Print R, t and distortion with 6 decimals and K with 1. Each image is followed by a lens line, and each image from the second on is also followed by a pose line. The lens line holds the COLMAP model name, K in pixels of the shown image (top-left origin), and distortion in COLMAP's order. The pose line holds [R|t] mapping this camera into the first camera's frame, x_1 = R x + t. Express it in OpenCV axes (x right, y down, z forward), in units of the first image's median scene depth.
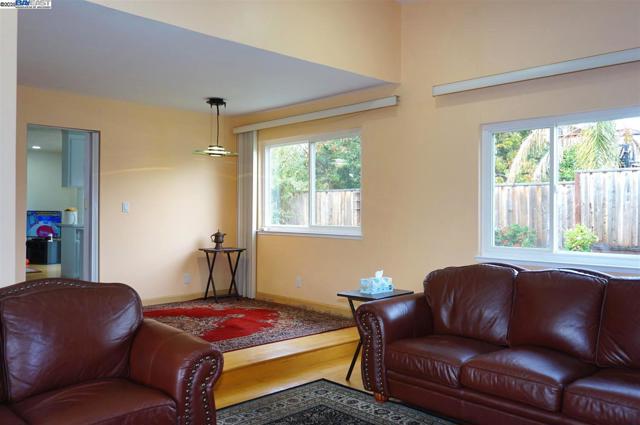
lens RADIAL K [[531.3, 0, 320.0], [0, 531.3, 212.5], [0, 0, 1]] dist [-0.010188, 0.000467]
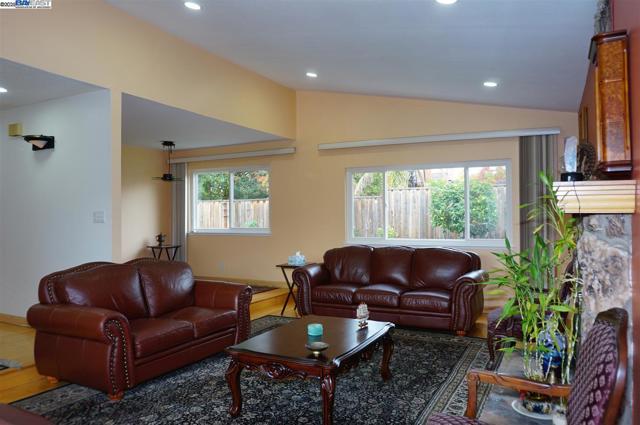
lens RADIAL K [[459.6, 0, 320.0], [0, 459.6, 212.5], [0, 0, 1]] dist [-0.046779, 0.001733]
pose [[0.944712, -0.007477, 0.327817, -0.240635], [0.011563, 0.999878, -0.010516, -0.002854], [-0.327698, 0.013725, 0.944683, -0.352302]]
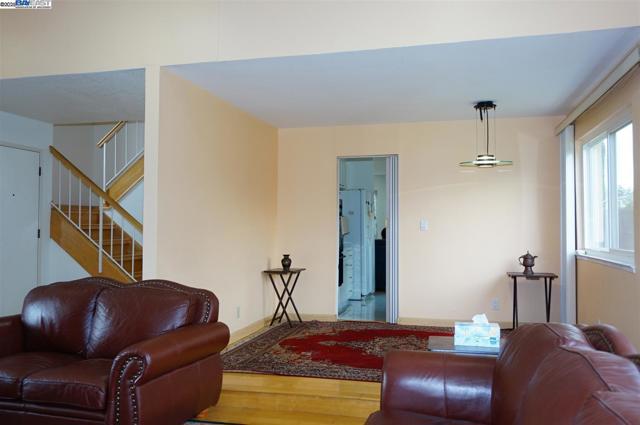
lens RADIAL K [[531.3, 0, 320.0], [0, 531.3, 212.5], [0, 0, 1]] dist [-0.010188, 0.000467]
pose [[0.525307, -0.028724, -0.850428, 0.455939], [-0.000845, 0.999412, -0.034278, 0.000208], [0.850913, 0.018725, 0.524973, 0.344331]]
